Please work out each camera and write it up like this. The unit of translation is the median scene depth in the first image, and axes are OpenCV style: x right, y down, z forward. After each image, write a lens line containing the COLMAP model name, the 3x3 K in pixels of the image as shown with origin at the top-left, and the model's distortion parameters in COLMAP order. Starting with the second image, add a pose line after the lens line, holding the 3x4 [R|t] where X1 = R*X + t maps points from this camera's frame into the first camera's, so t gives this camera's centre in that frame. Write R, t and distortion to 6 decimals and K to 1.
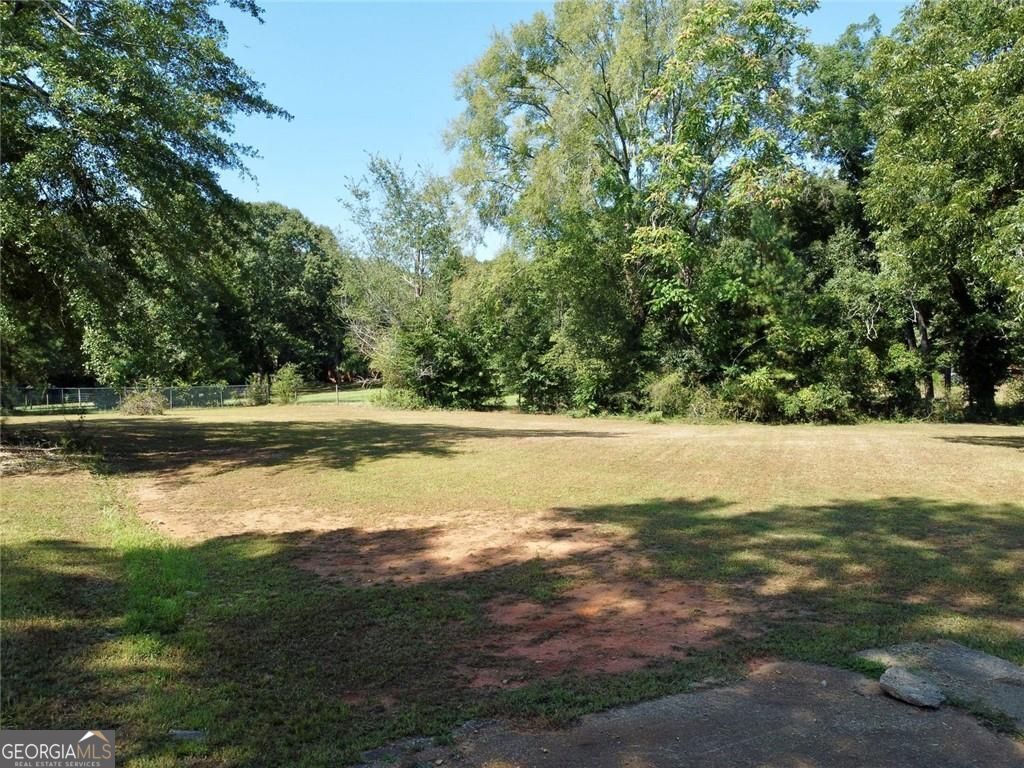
lens RADIAL K [[766.0, 0, 514.7], [0, 766.0, 383.4], [0, 0, 1]] dist [-0.008821, 0.001507]
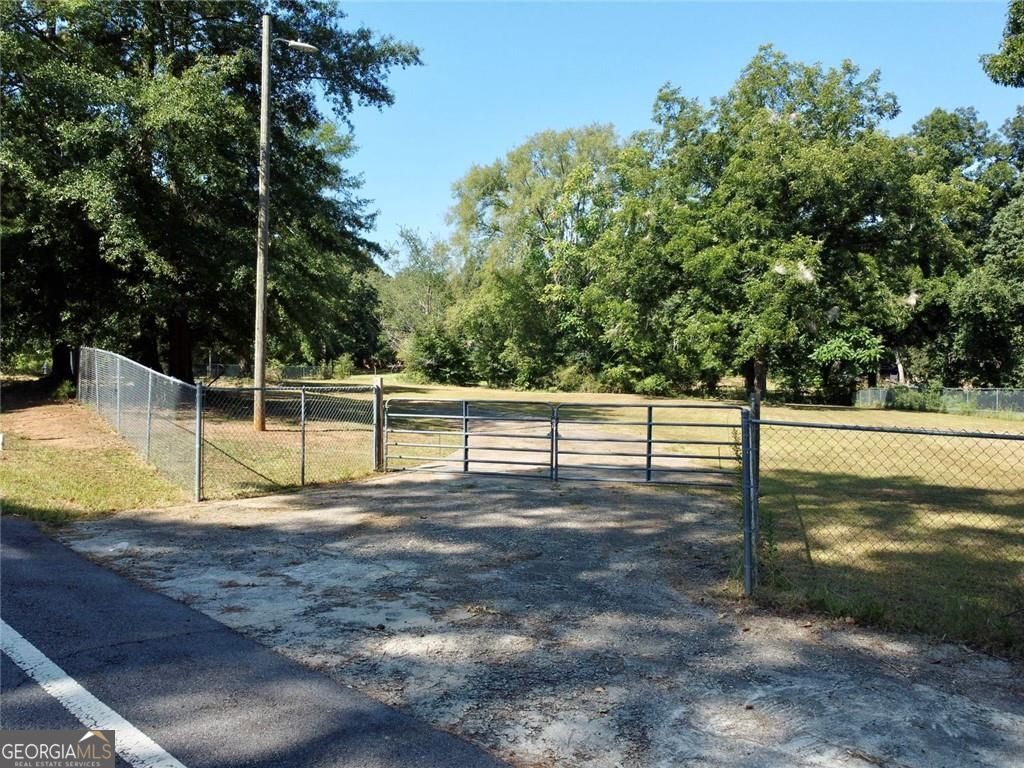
lens RADIAL K [[766.0, 0, 516.0], [0, 766.0, 381.4], [0, 0, 1]] dist [-0.008821, 0.001507]
pose [[0.999026, 0.030495, -0.031889, 0.128317], [-0.030315, 0.999522, 0.006102, 0.012990], [0.032060, -0.005129, 0.999473, -0.671566]]
